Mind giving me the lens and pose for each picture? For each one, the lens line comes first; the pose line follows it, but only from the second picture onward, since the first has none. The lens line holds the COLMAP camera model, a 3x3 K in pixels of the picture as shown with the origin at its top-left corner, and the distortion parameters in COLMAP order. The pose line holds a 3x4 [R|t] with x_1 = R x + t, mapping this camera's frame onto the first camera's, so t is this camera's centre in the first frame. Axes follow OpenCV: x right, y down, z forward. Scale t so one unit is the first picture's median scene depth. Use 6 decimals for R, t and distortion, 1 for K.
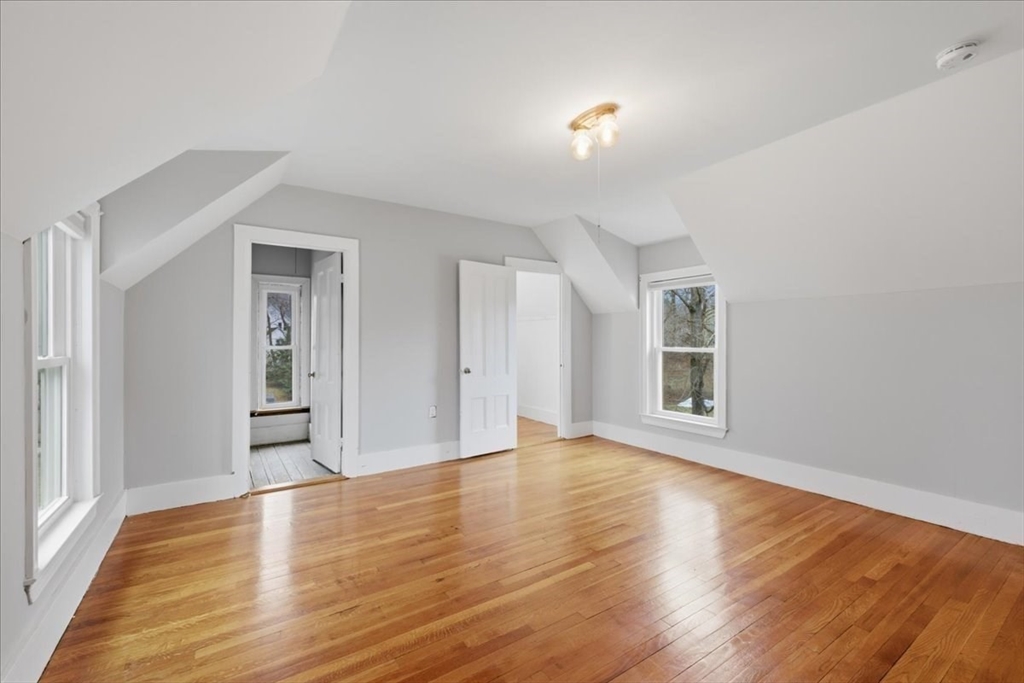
lens RADIAL K [[437.5, 0, 509.5], [0, 437.5, 338.4], [0, 0, 1]] dist [0.006754, 0.000210]
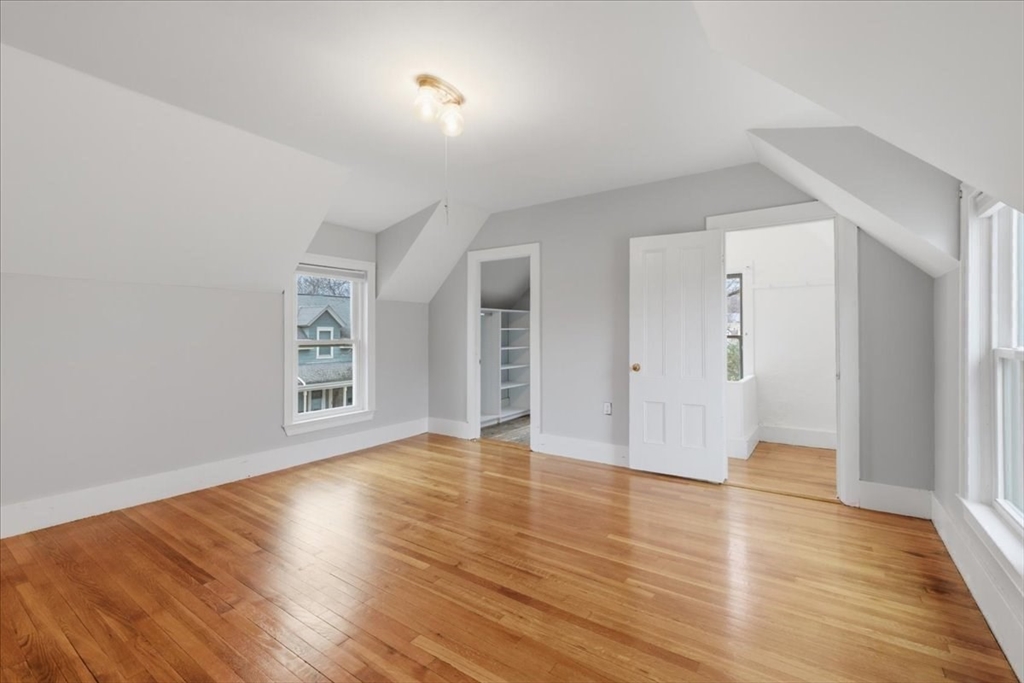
lens RADIAL K [[452.6, 0, 493.9], [0, 452.6, 331.7], [0, 0, 1]] dist [0.004270, 0.000403]
pose [[0.343350, -0.000101, -0.939207, 0.650442], [0.006662, 0.999975, 0.002328, 0.000673], [0.939184, -0.007056, 0.343343, 0.448448]]
